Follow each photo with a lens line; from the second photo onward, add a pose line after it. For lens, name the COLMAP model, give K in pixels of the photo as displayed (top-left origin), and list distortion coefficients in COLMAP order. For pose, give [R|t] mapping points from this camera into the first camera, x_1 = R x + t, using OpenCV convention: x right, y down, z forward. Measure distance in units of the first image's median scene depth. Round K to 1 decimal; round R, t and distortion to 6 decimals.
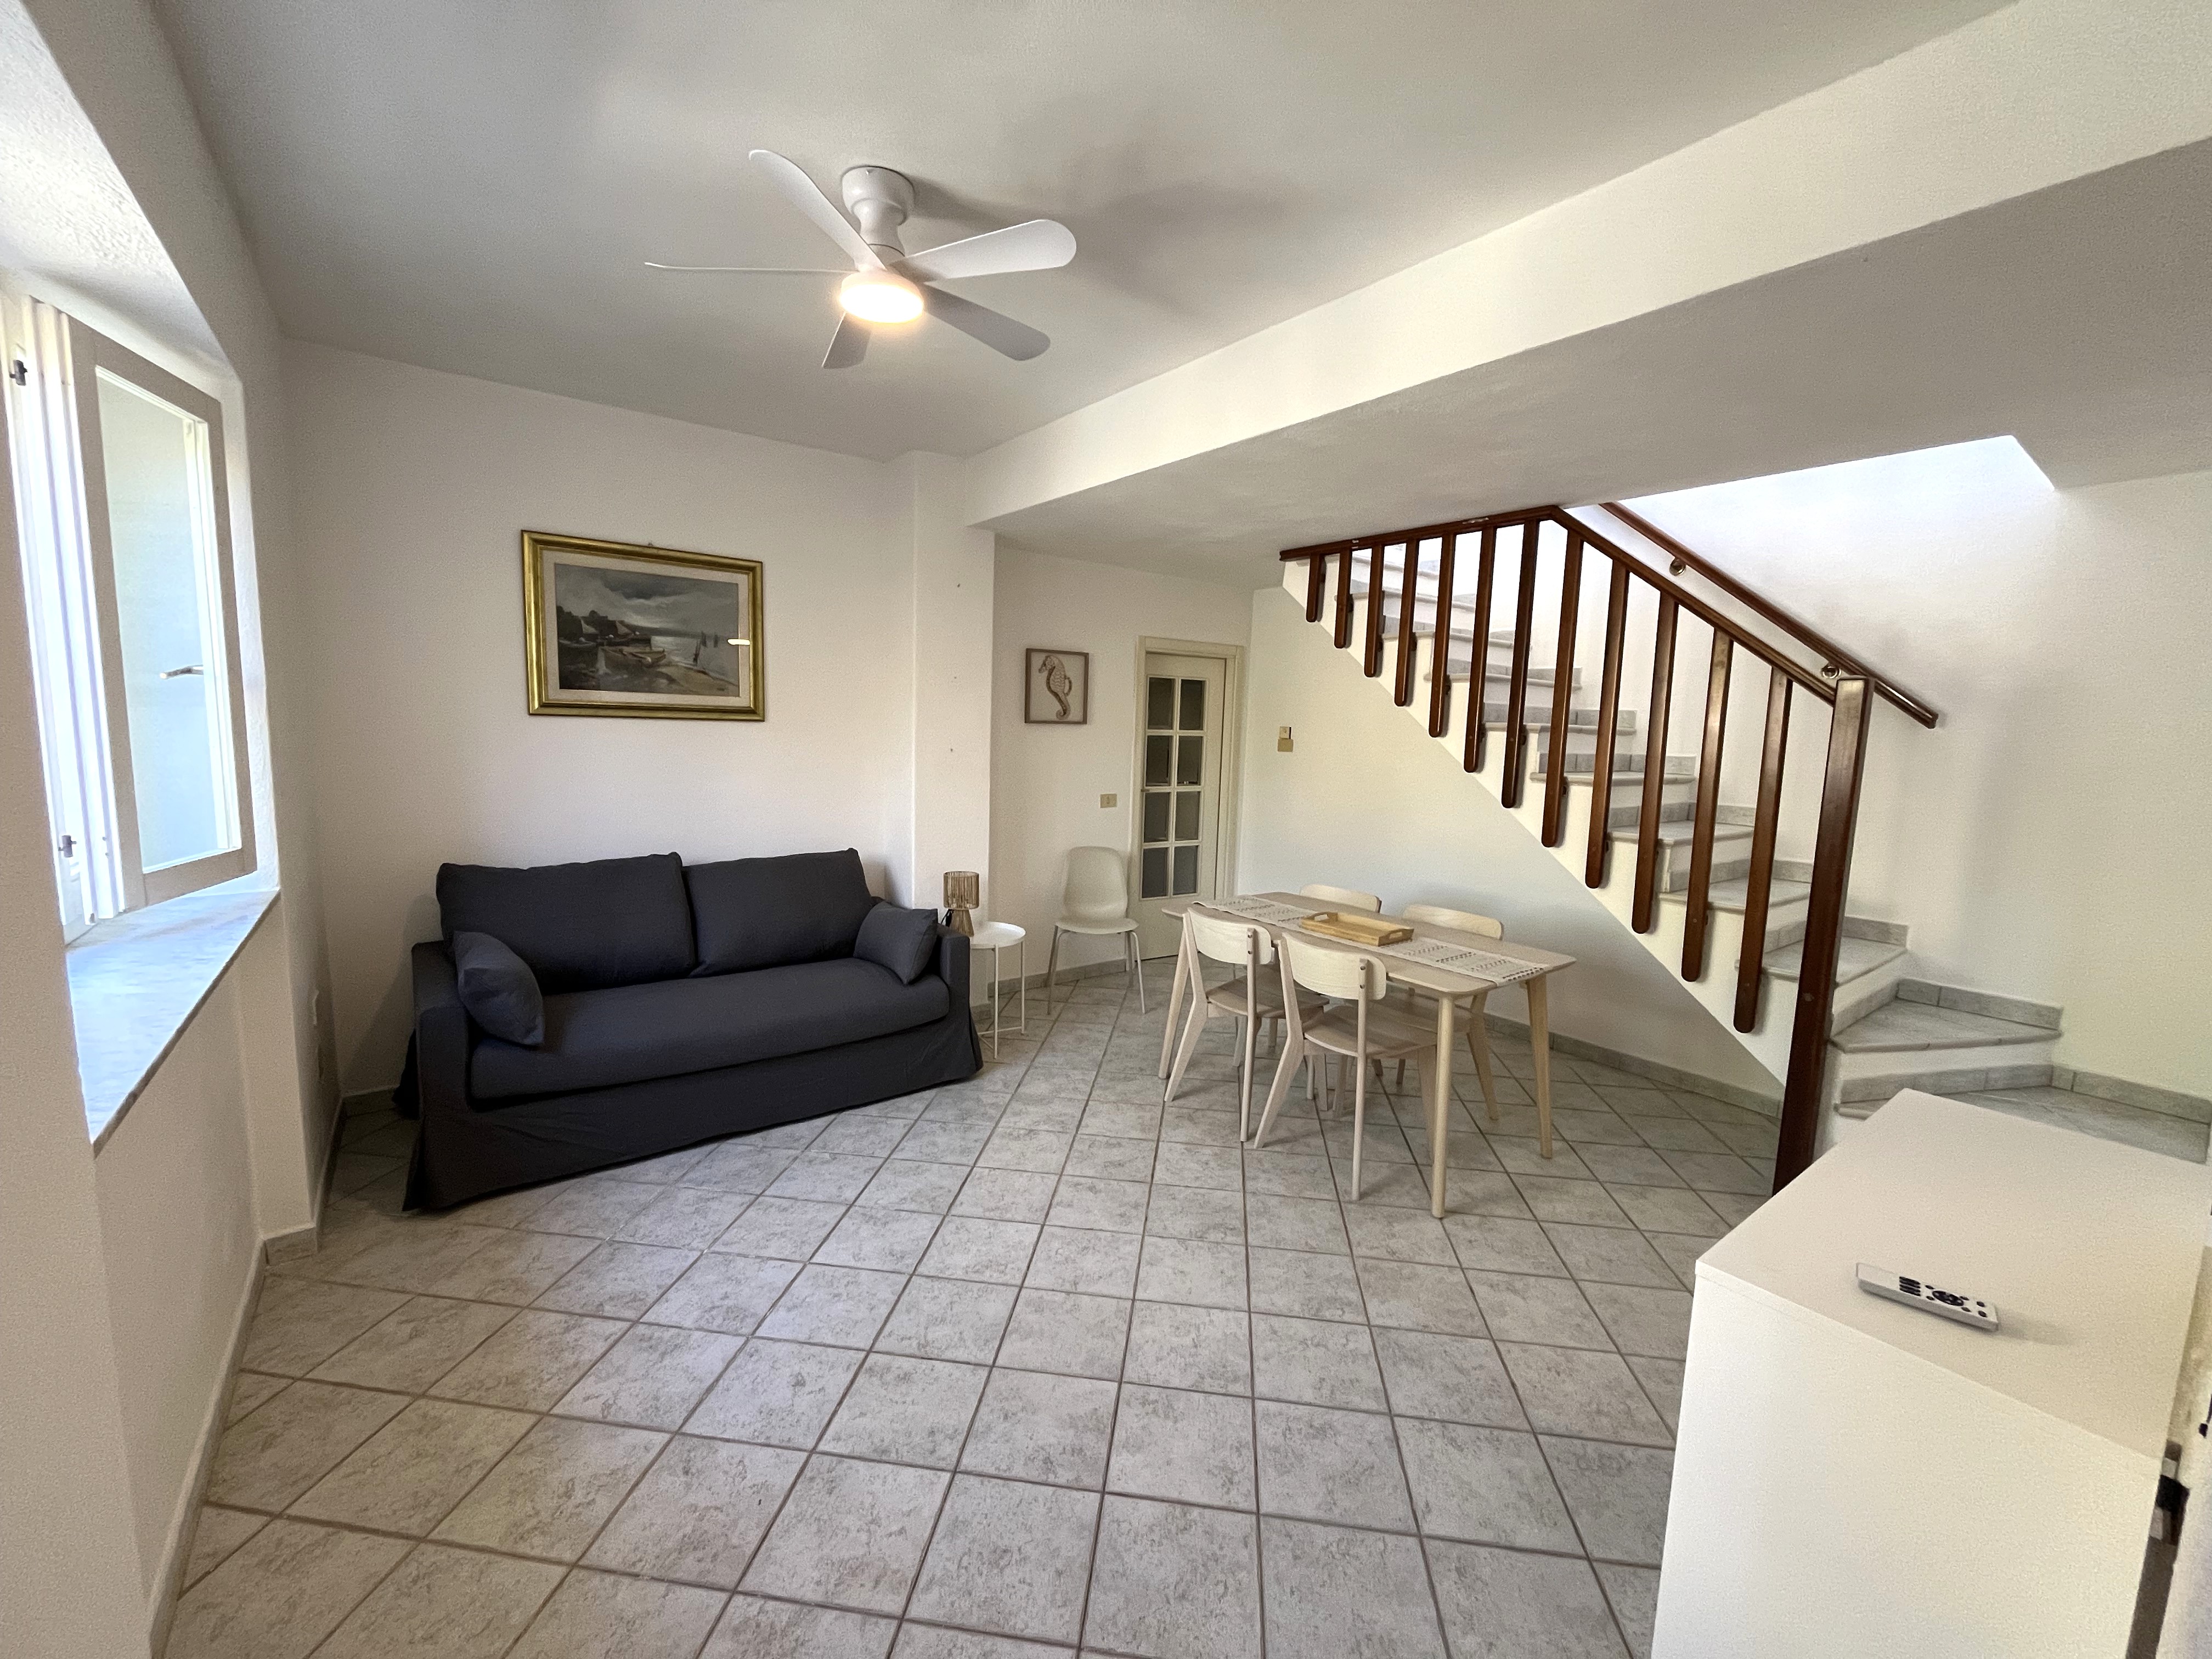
lens RADIAL K [[896.0, 0, 1101.6], [0, 896.0, 834.9], [0, 0, 1]] dist [-0.002469, 0.000247]
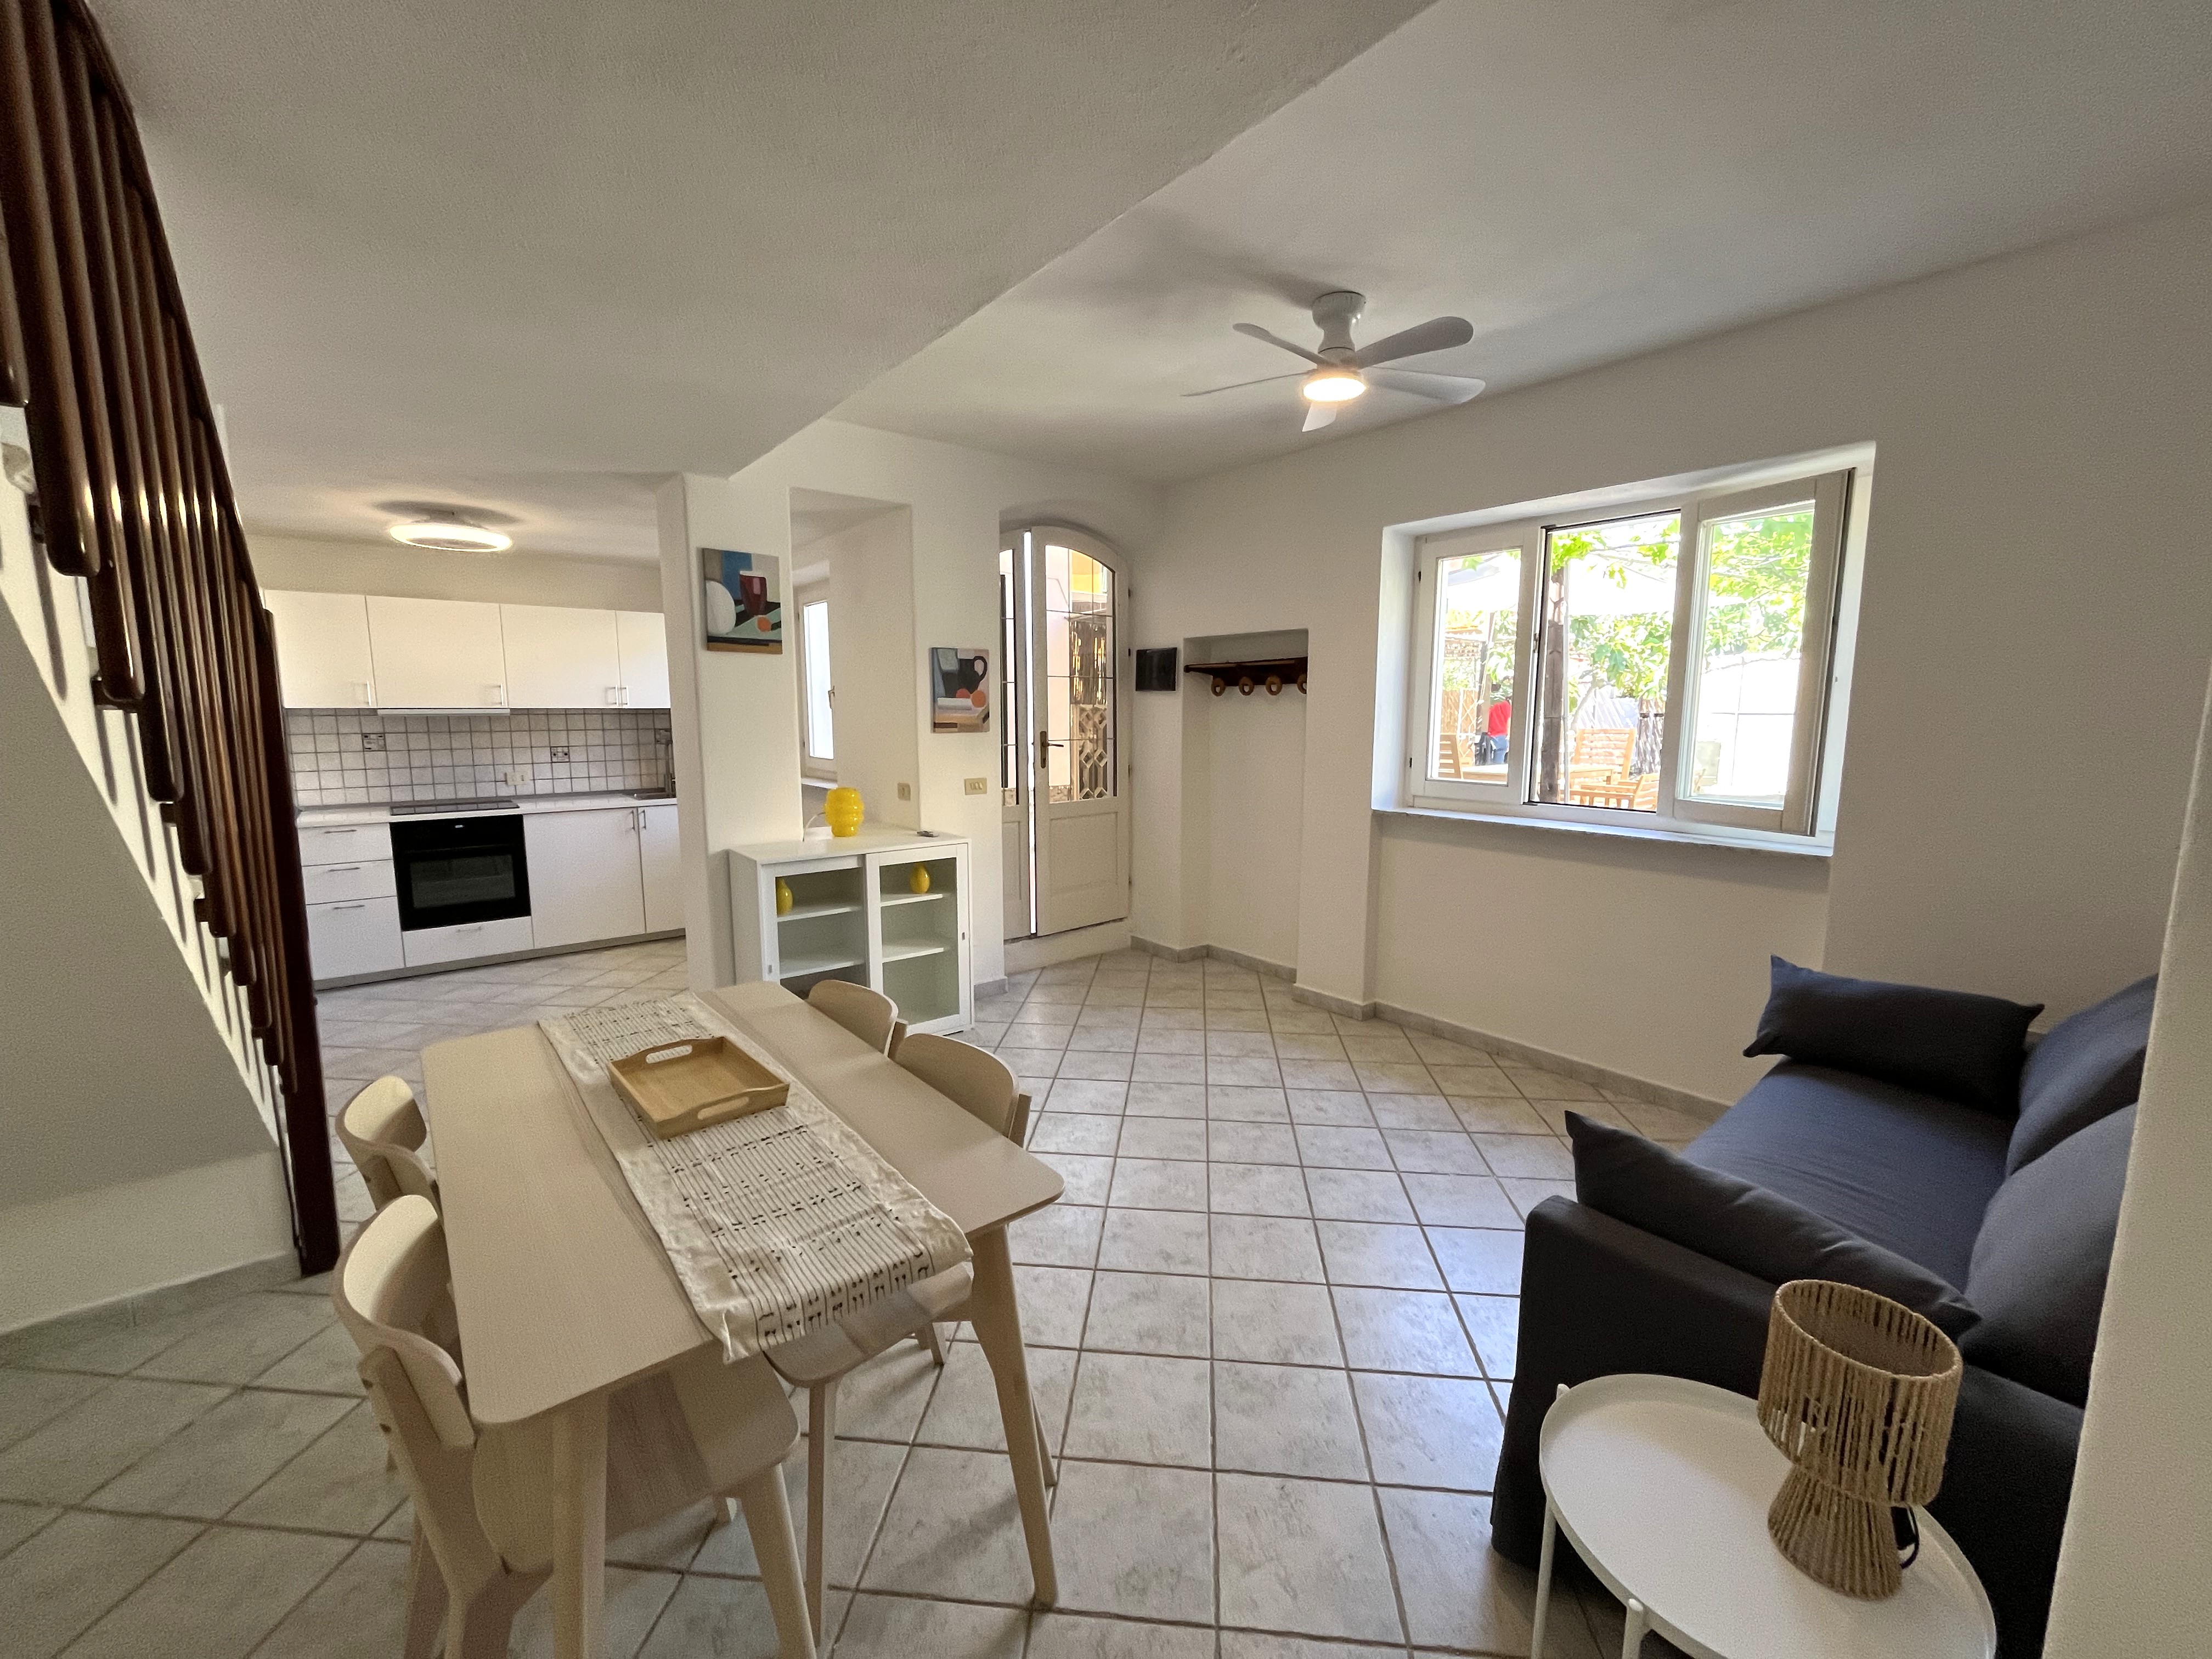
lens RADIAL K [[896.0, 0, 1103.6], [0, 896.0, 833.6], [0, 0, 1]] dist [-0.002469, 0.000247]
pose [[-0.999113, -0.027612, -0.031802, 0.072776], [-0.035011, 0.964233, 0.262735, -0.170577], [0.023410, 0.263615, -0.964344, 1.436565]]
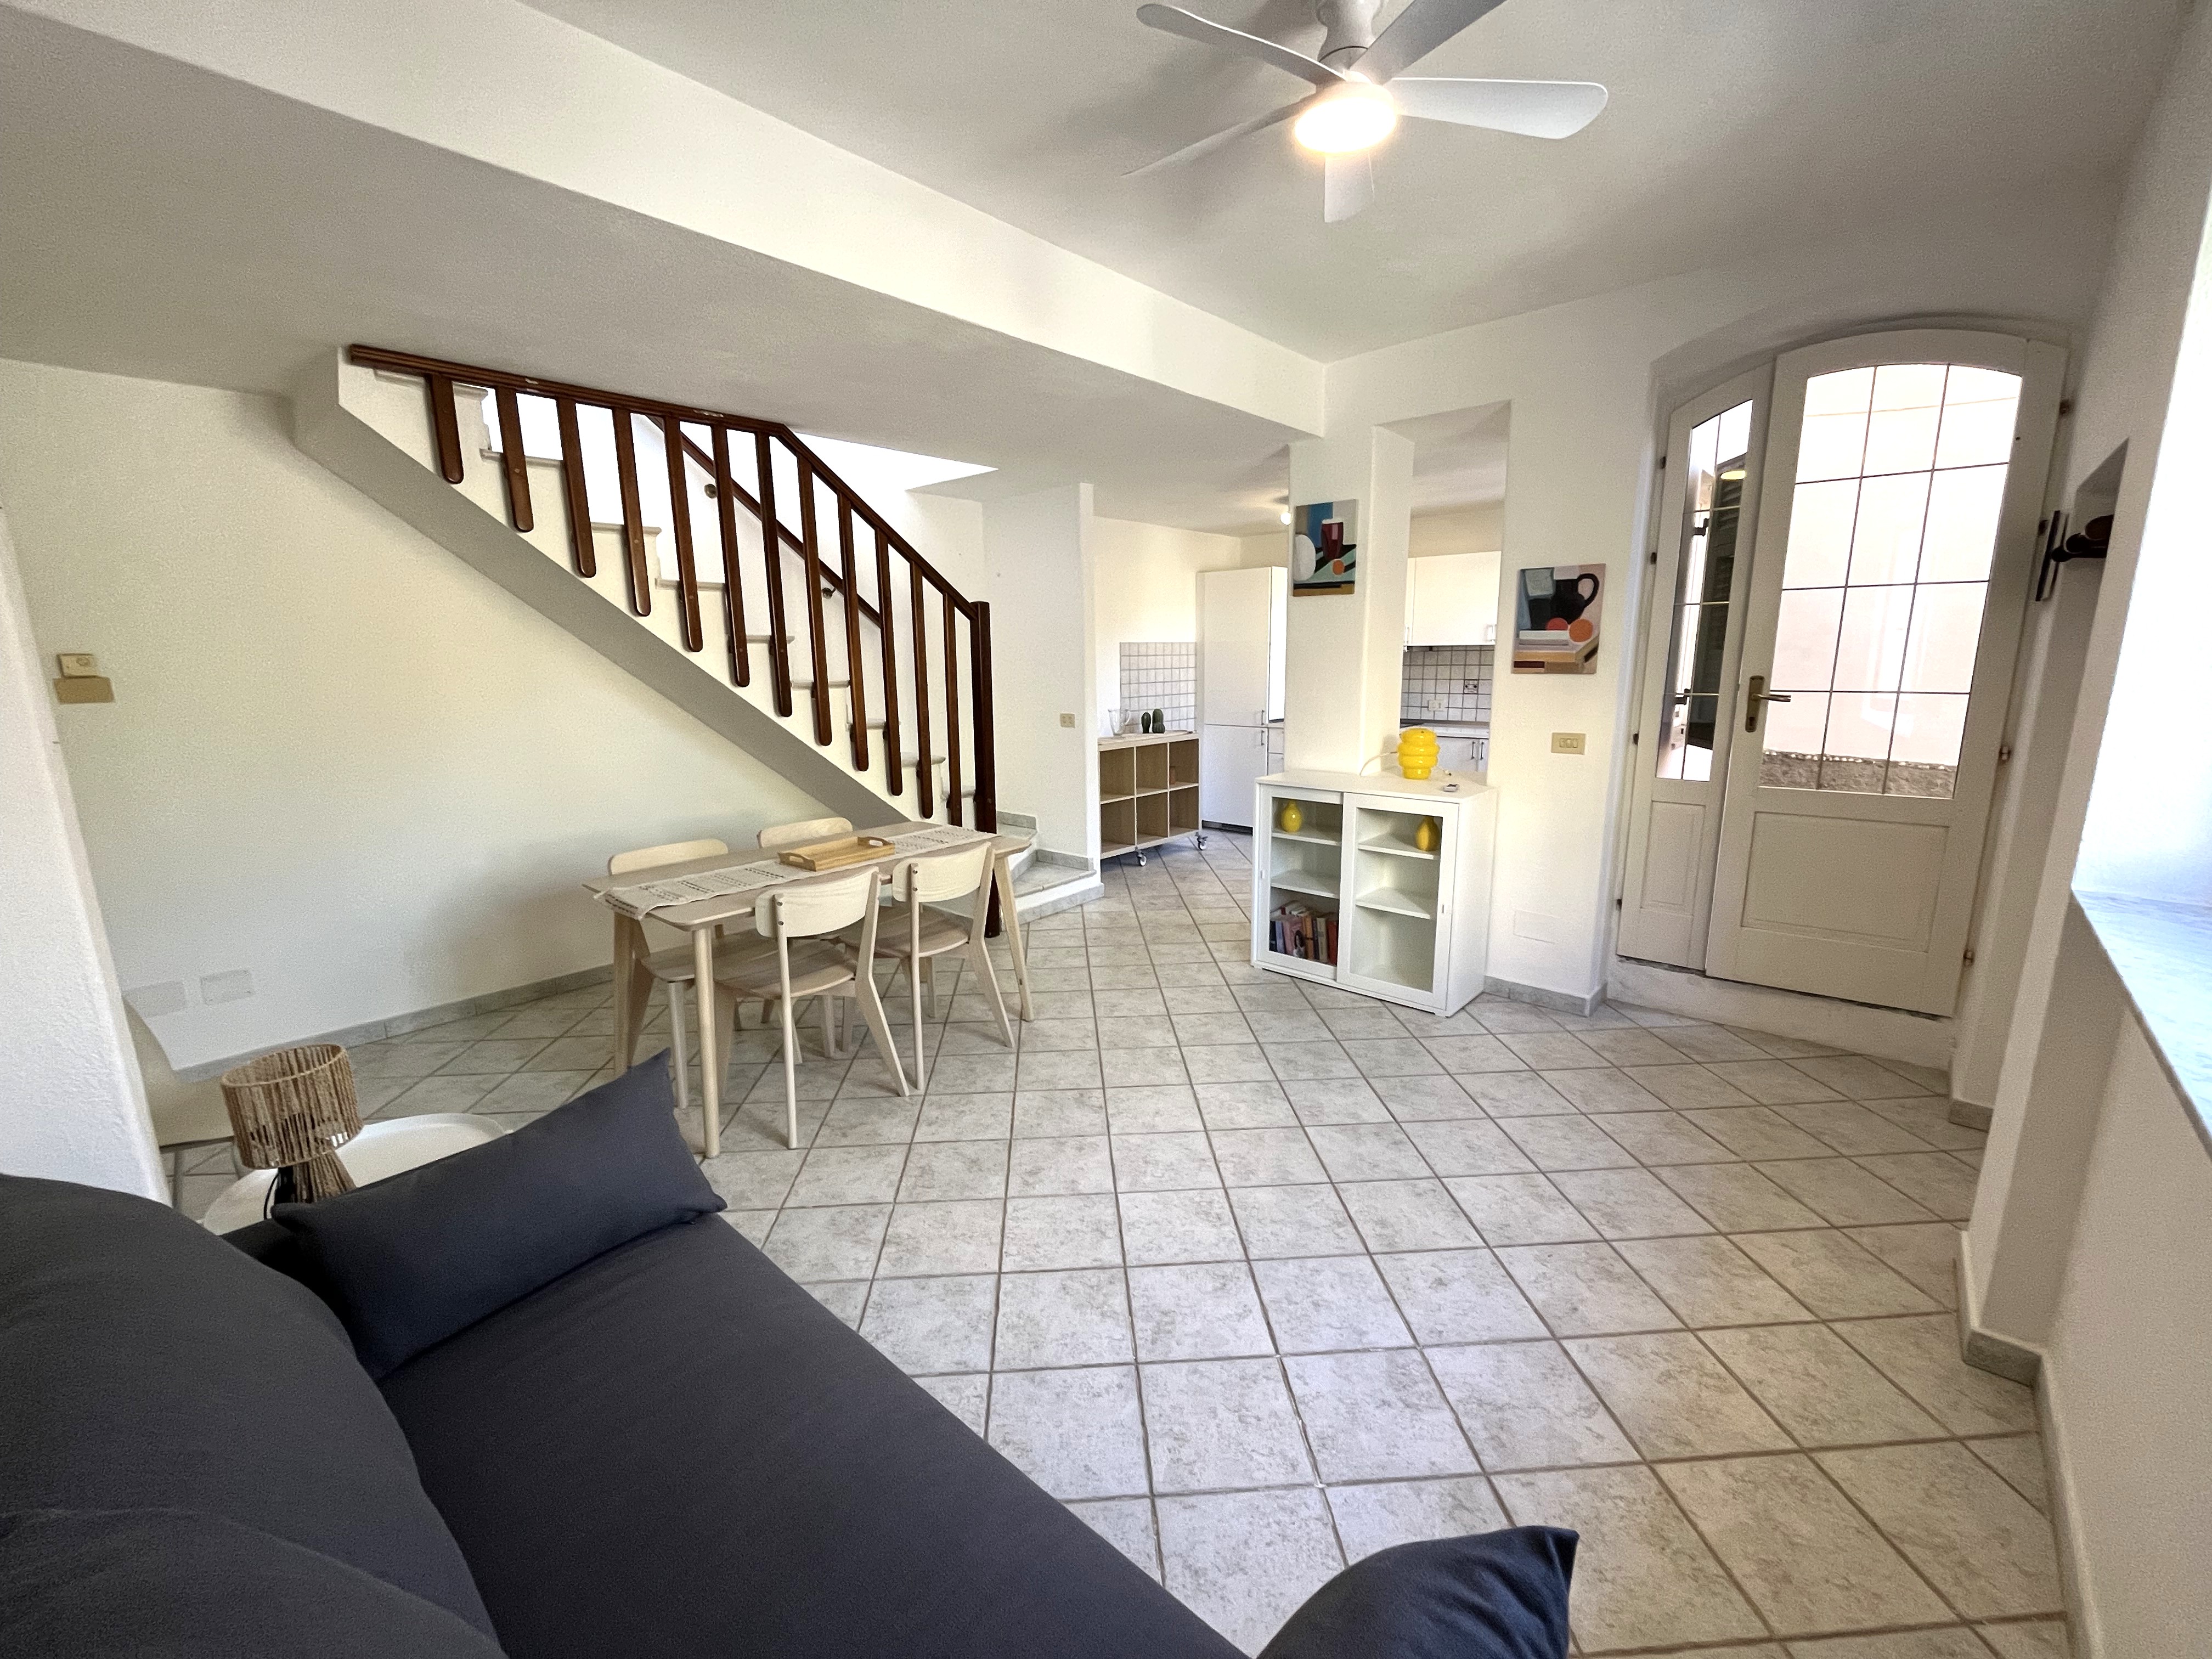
lens RADIAL K [[896.0, 0, 1106.4], [0, 896.0, 832.0], [0, 0, 1]] dist [-0.002469, 0.000247]
pose [[-0.191016, -0.222723, 0.955985, -0.671586], [0.132554, 0.959144, 0.249944, -0.116853], [-0.972596, 0.174463, -0.153690, 0.851463]]
